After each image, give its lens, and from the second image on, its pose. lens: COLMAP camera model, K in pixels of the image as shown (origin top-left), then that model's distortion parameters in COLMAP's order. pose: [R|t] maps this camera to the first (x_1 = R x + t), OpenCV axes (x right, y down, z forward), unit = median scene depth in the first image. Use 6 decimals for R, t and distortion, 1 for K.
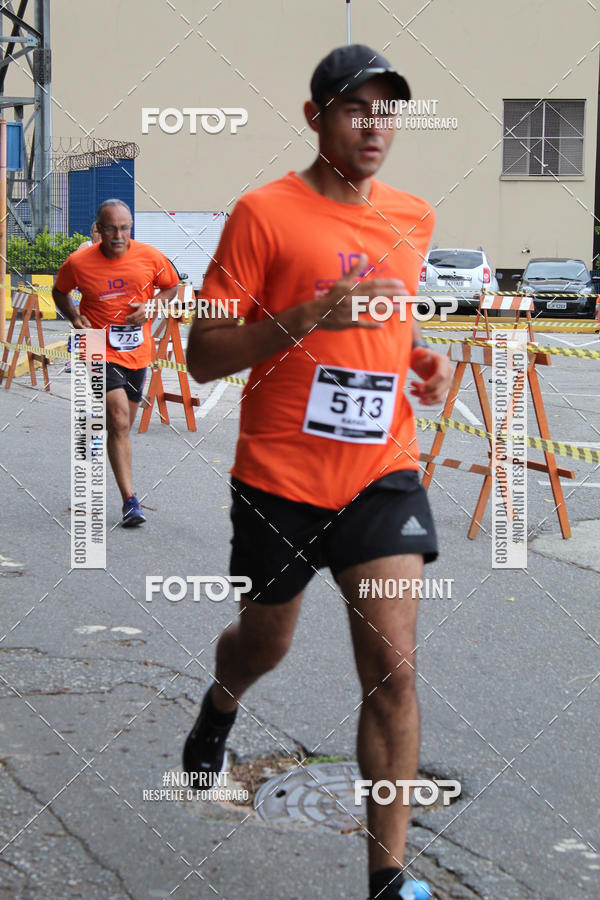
lens RADIAL K [[2061.1, 0, 300.0], [0, 2061.1, 450.0], [0, 0, 1]] dist [0.037845, 0.433811]
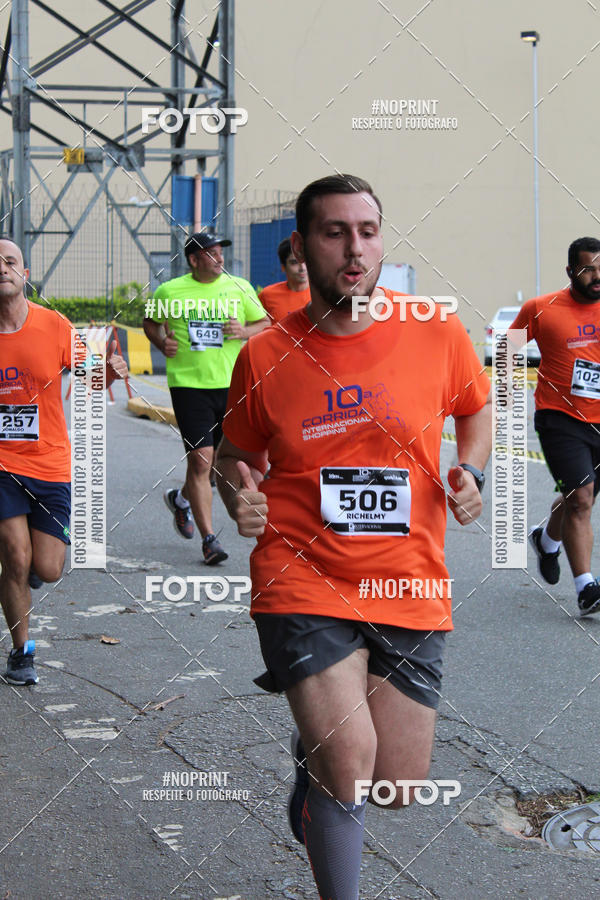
lens RADIAL K [[2148.4, 0, 300.0], [0, 2148.4, 450.0], [0, 0, 1]] dist [0.076500, -0.039697]
pose [[0.996584, 0.003340, -0.082517, -0.048713], [-0.005659, 0.999595, -0.027892, 0.003713], [0.082390, 0.028263, 0.996199, -0.106278]]
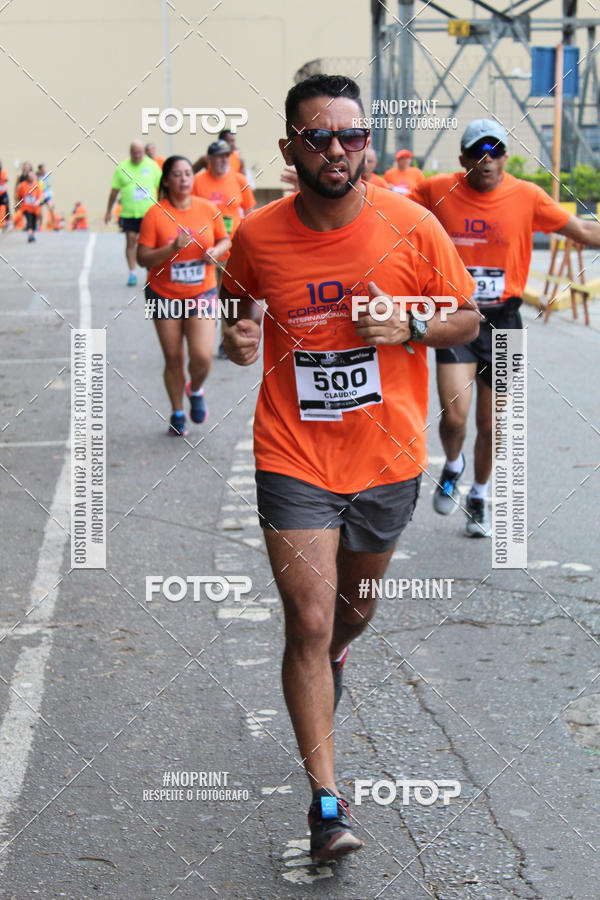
lens RADIAL K [[2148.4, 0, 300.0], [0, 2148.4, 450.0], [0, 0, 1]] dist [0.076500, -0.039697]
pose [[0.962812, 0.027485, -0.268769, 0.081519], [-0.019545, 0.999291, 0.032173, -0.000383], [0.269463, -0.025723, 0.962667, -0.049961]]
